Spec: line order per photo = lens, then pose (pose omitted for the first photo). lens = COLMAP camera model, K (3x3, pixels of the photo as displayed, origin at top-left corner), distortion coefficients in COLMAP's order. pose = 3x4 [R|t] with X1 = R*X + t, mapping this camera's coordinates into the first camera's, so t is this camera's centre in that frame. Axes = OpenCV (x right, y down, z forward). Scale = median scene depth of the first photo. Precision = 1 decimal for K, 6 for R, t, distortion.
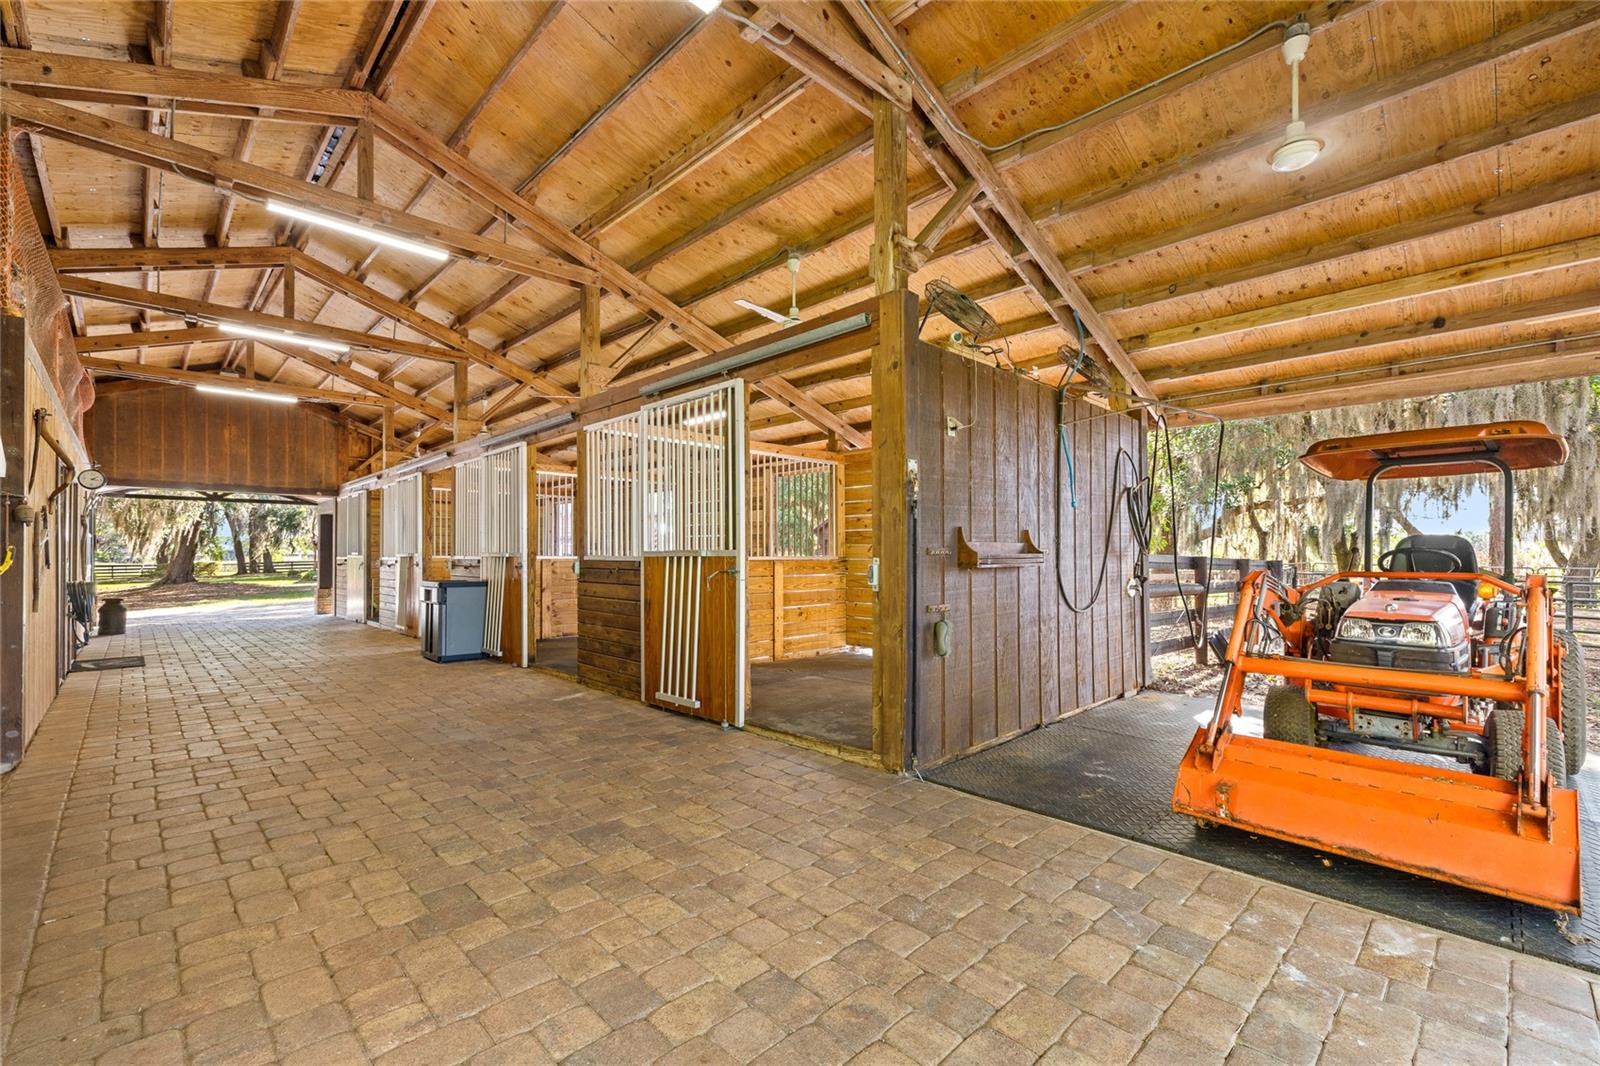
lens RADIAL K [[693.7, 0, 797.7], [0, 693.7, 545.6], [0, 0, 1]] dist [0.002904, -0.000924]
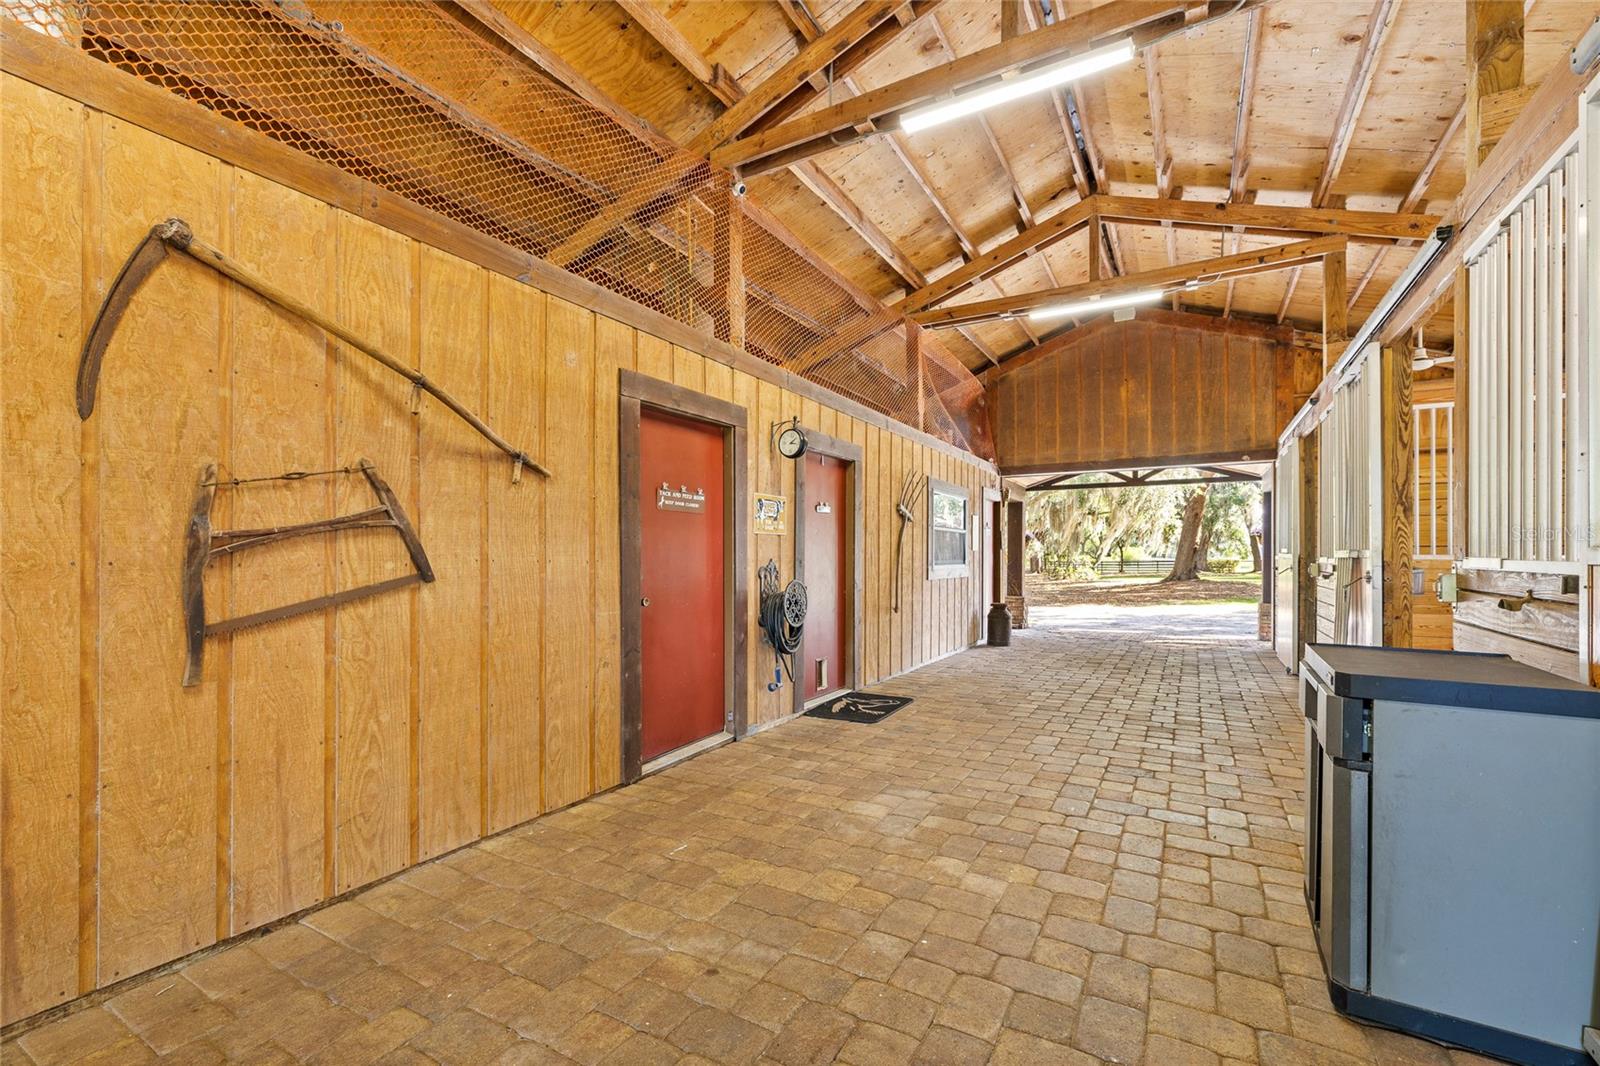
lens RADIAL K [[693.7, 0, 784.5], [0, 693.7, 556.6], [0, 0, 1]] dist [0.002904, -0.000924]
pose [[0.273306, 0.006143, -0.961908, -0.217020], [0.012693, 0.999870, 0.009992, 0.005793], [0.961843, -0.014941, 0.273192, 0.481335]]
